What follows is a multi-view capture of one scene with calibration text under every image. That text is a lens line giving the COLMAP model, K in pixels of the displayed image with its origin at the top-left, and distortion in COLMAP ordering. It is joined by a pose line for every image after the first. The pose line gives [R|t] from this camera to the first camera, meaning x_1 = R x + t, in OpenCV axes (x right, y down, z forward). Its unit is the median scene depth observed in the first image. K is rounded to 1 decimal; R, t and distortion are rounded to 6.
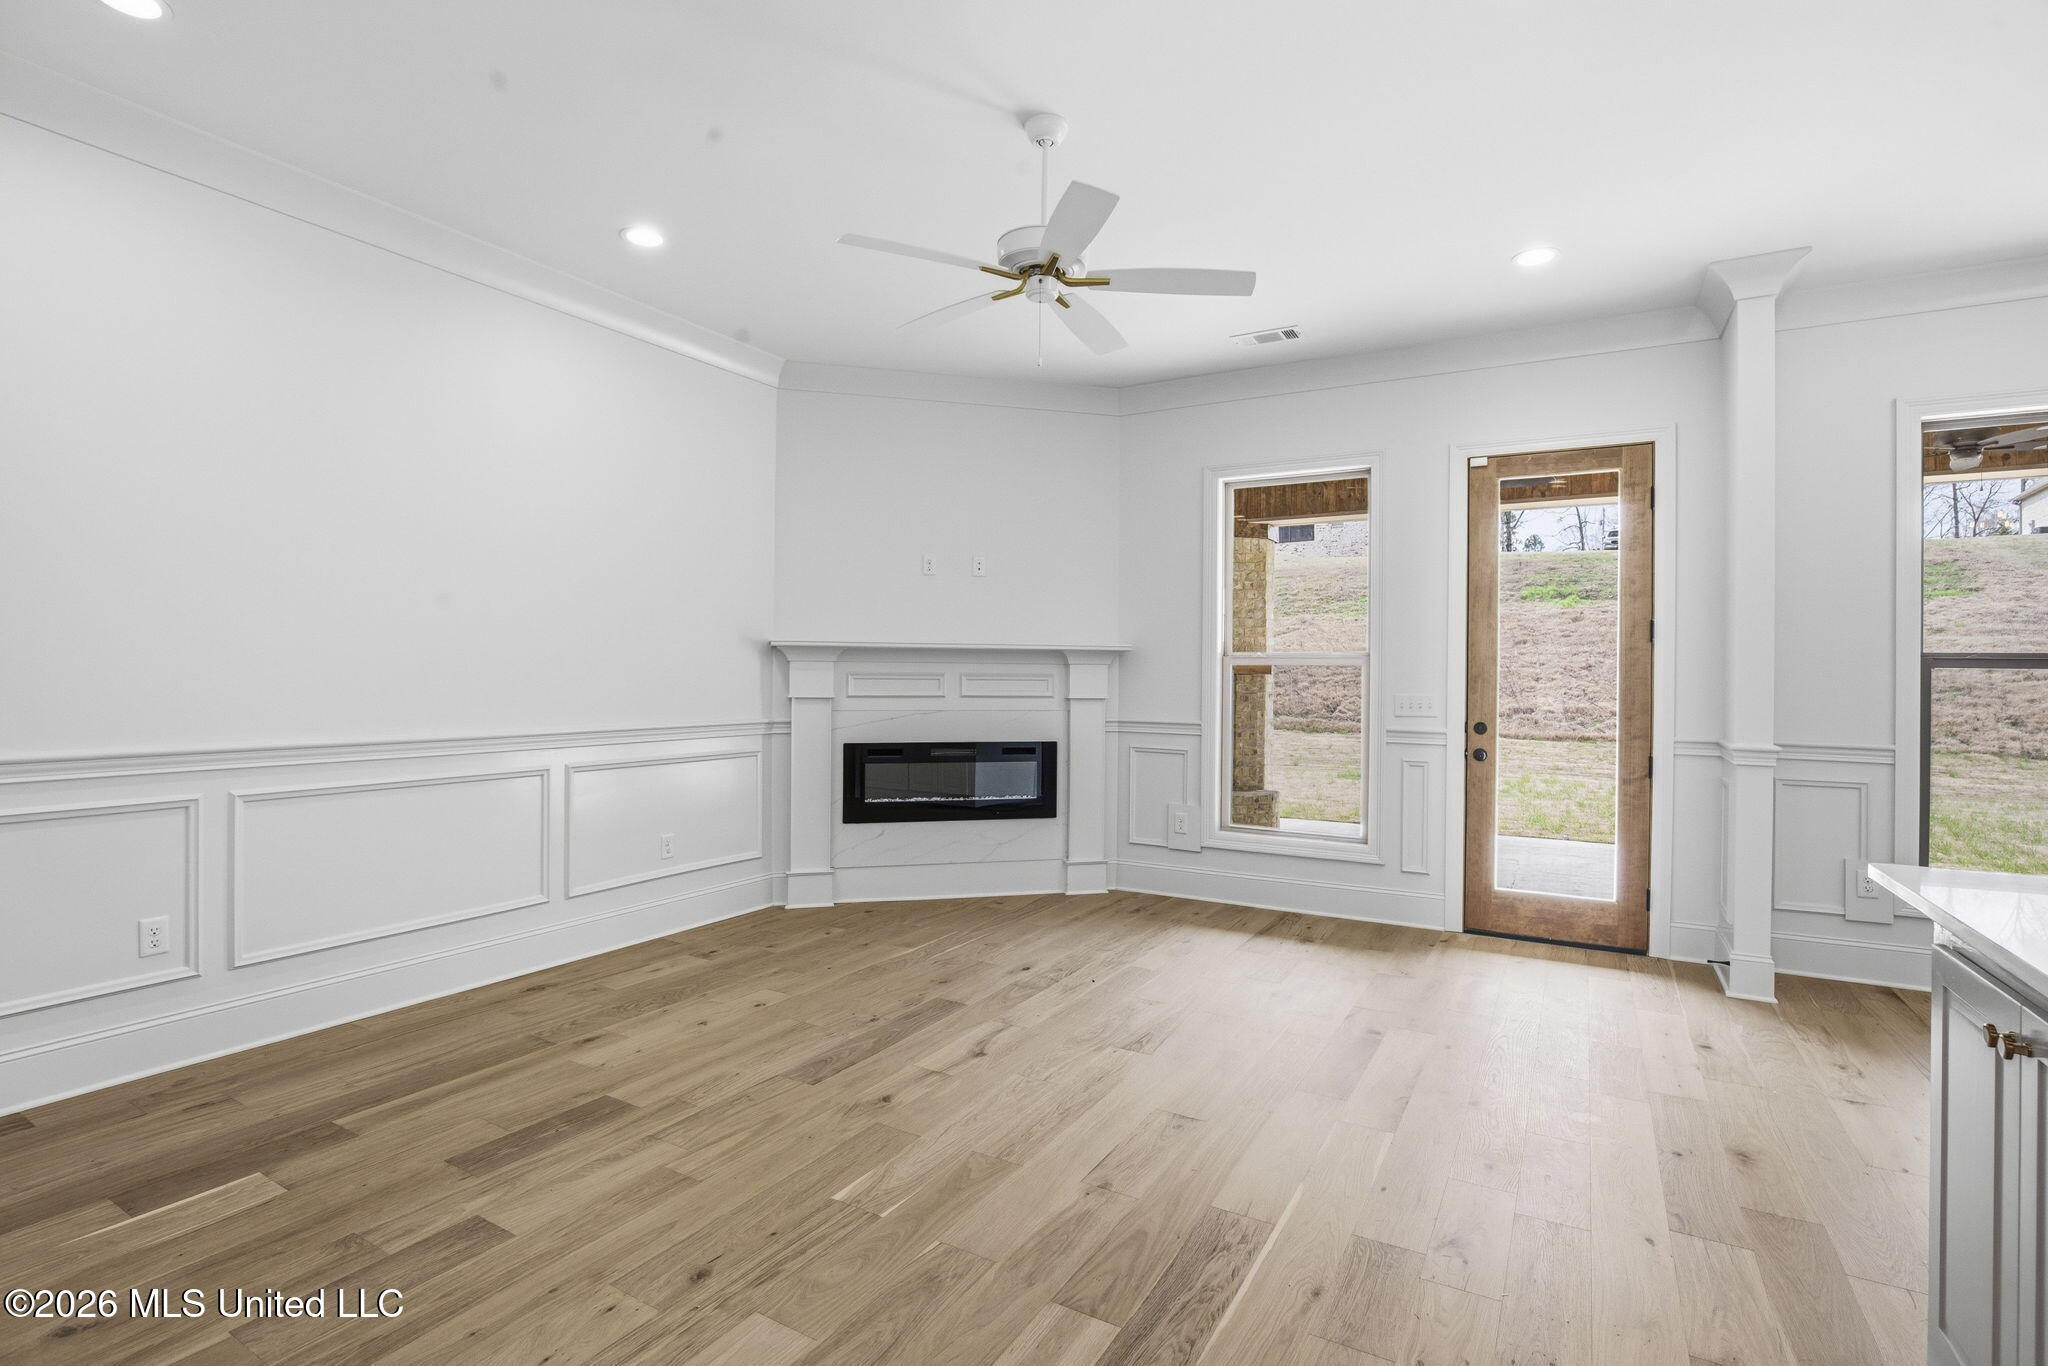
lens RADIAL K [[965.7, 0, 1030.0], [0, 965.7, 670.4], [0, 0, 1]] dist [-0.026793, 0.000076]
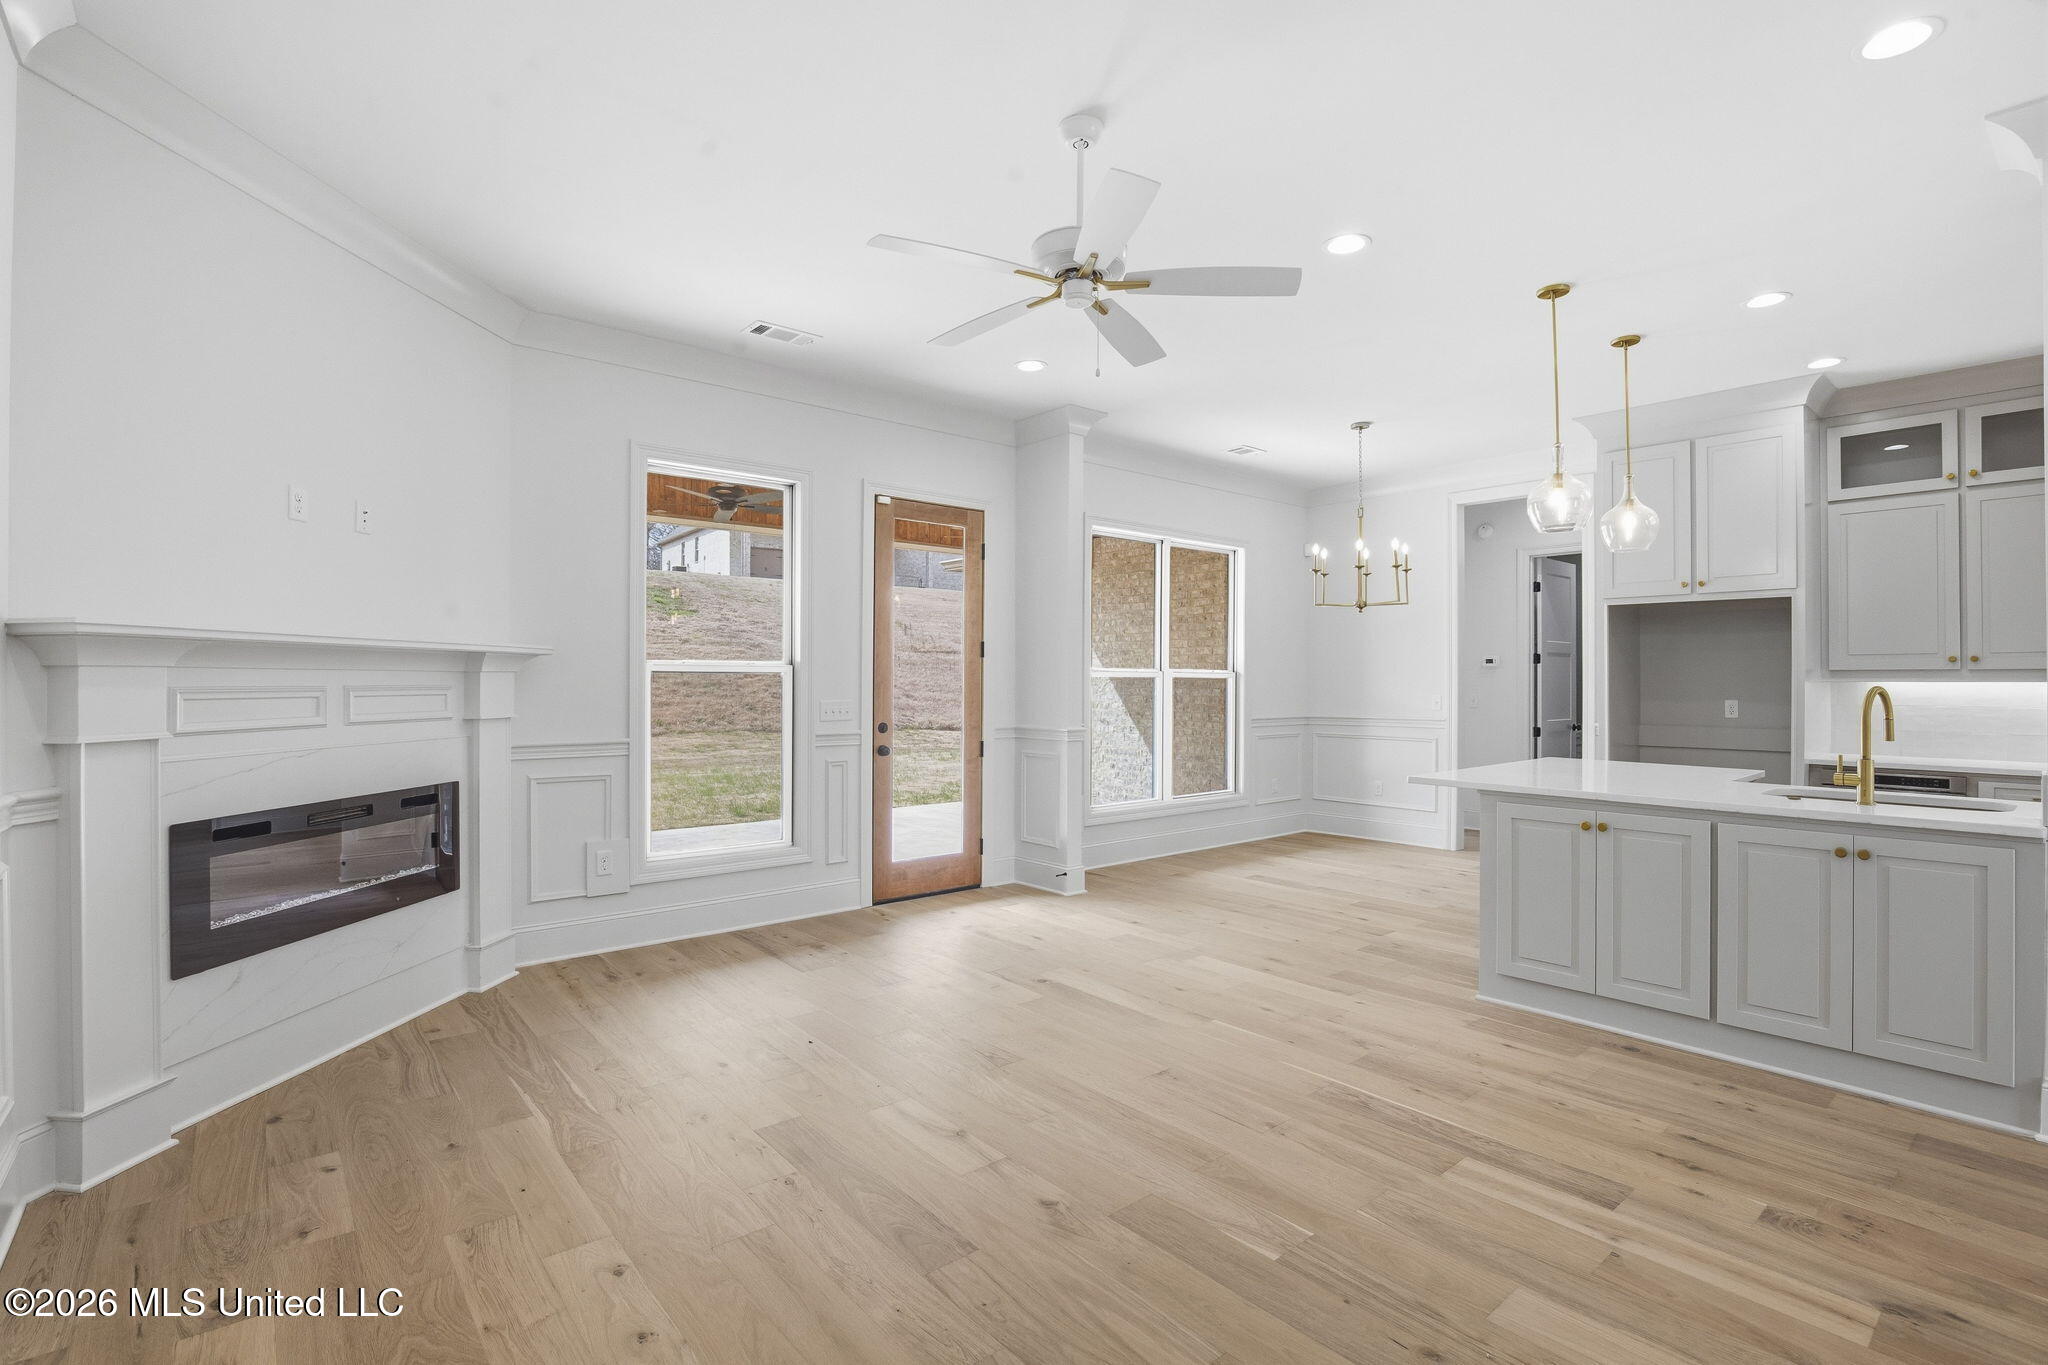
lens RADIAL K [[943.6, 0, 1020.7], [0, 943.6, 675.8], [0, 0, 1]] dist [-0.027073, 0.000721]
pose [[0.343471, -0.003751, 0.939156, -0.557457], [-0.004207, 0.999976, 0.005532, -0.010469], [-0.939154, -0.005851, 0.343447, 0.451323]]
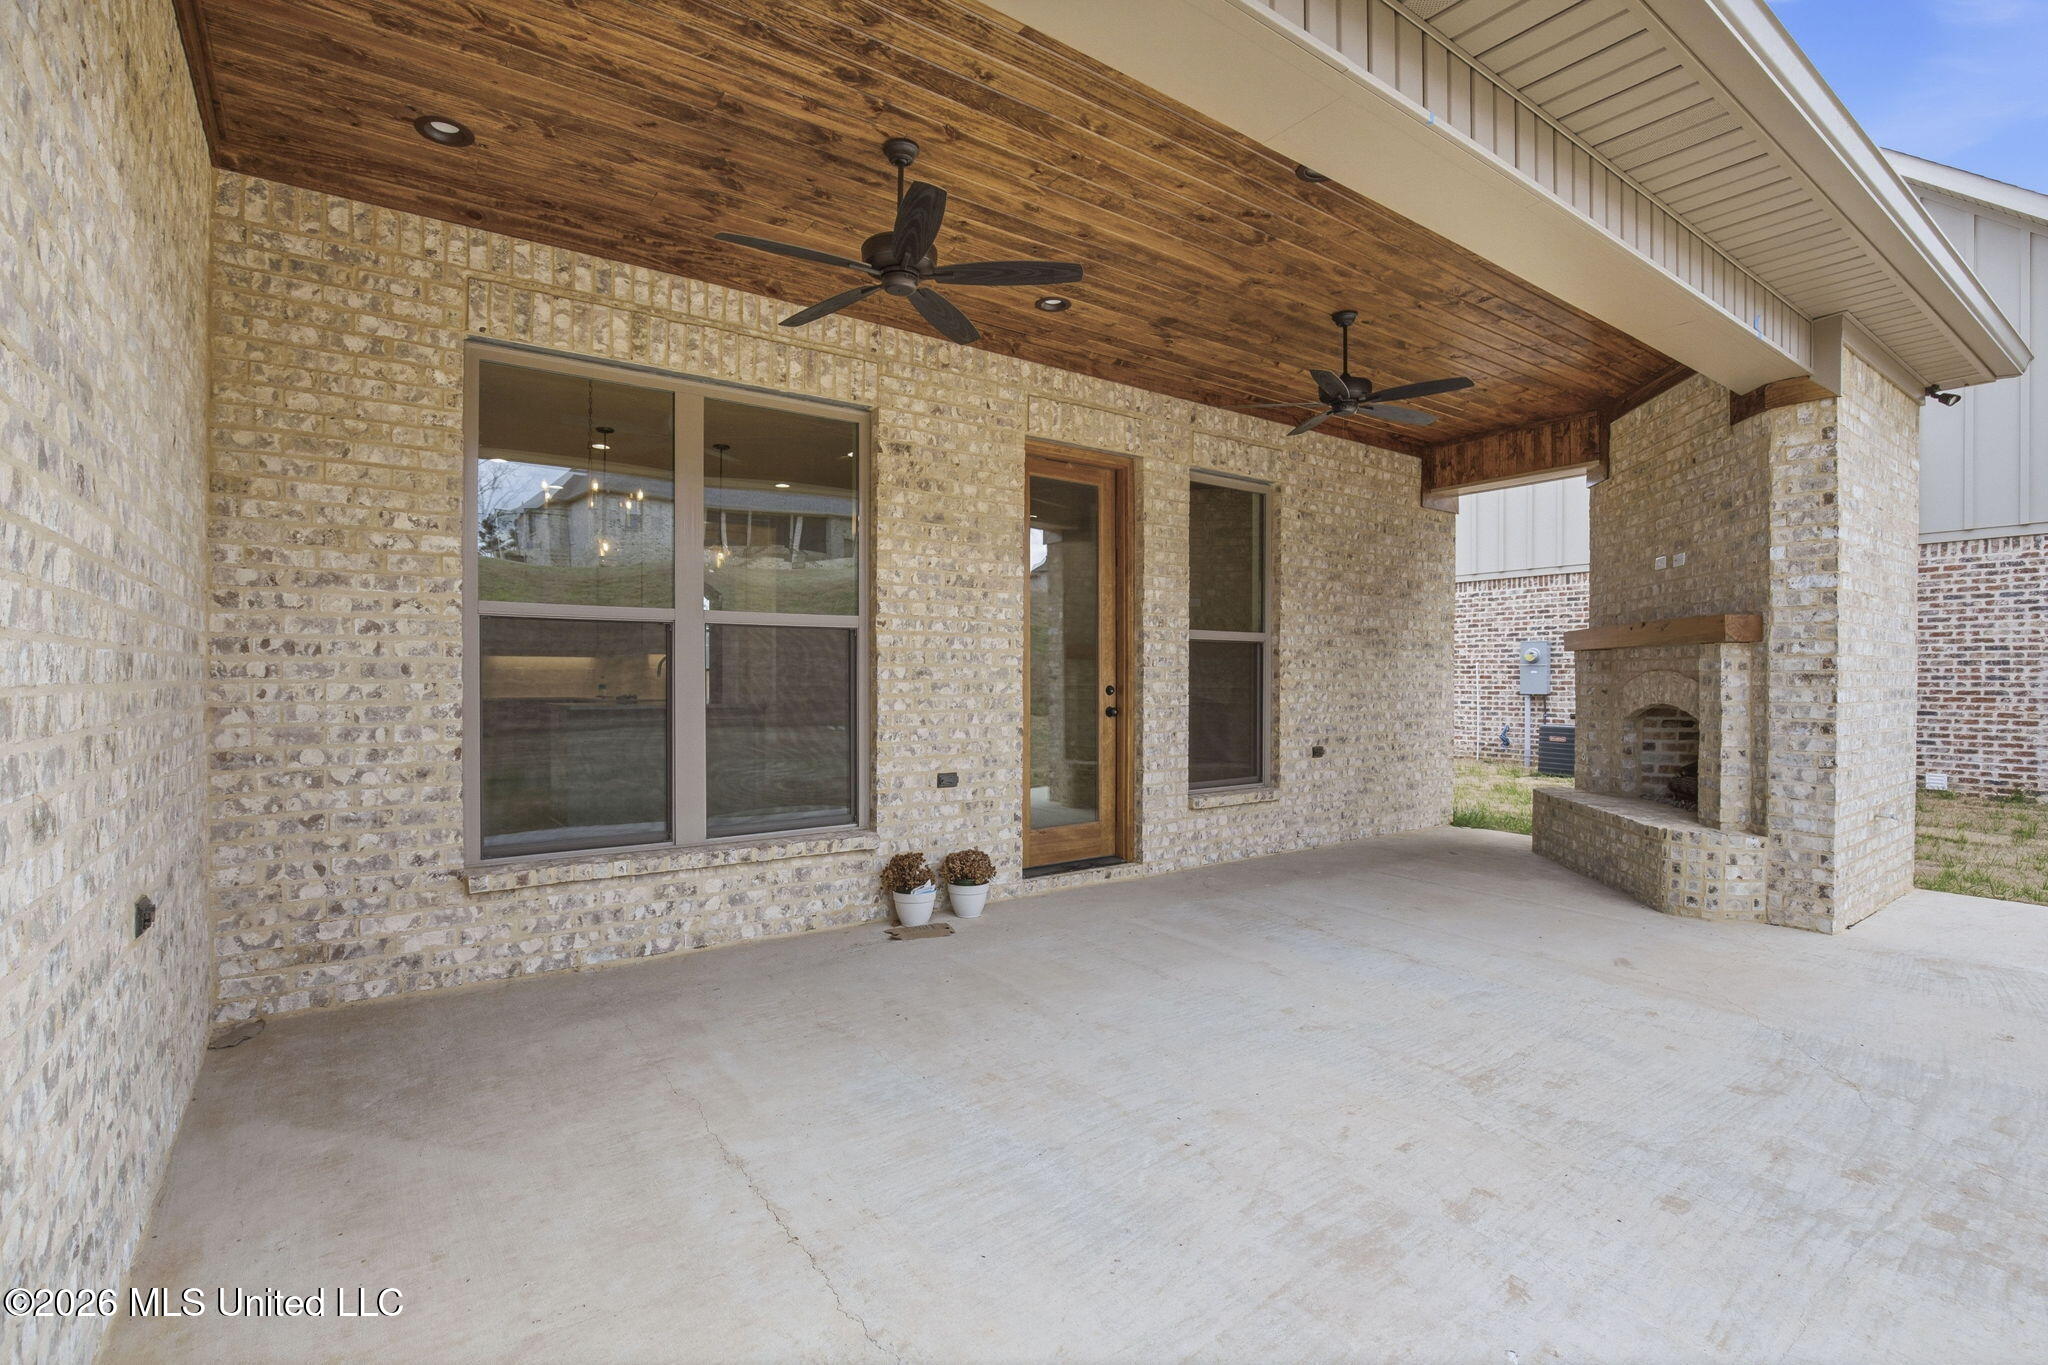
lens RADIAL K [[954.6, 0, 1024.0], [0, 954.6, 682.5], [0, 0, 1]] dist [-0.026602, 0.000181]
pose [[-0.402631, -0.006684, -0.915338, 1.640517], [-0.003537, 0.999977, -0.005746, 0.059345], [0.915356, 0.000924, -0.402645, 1.410776]]
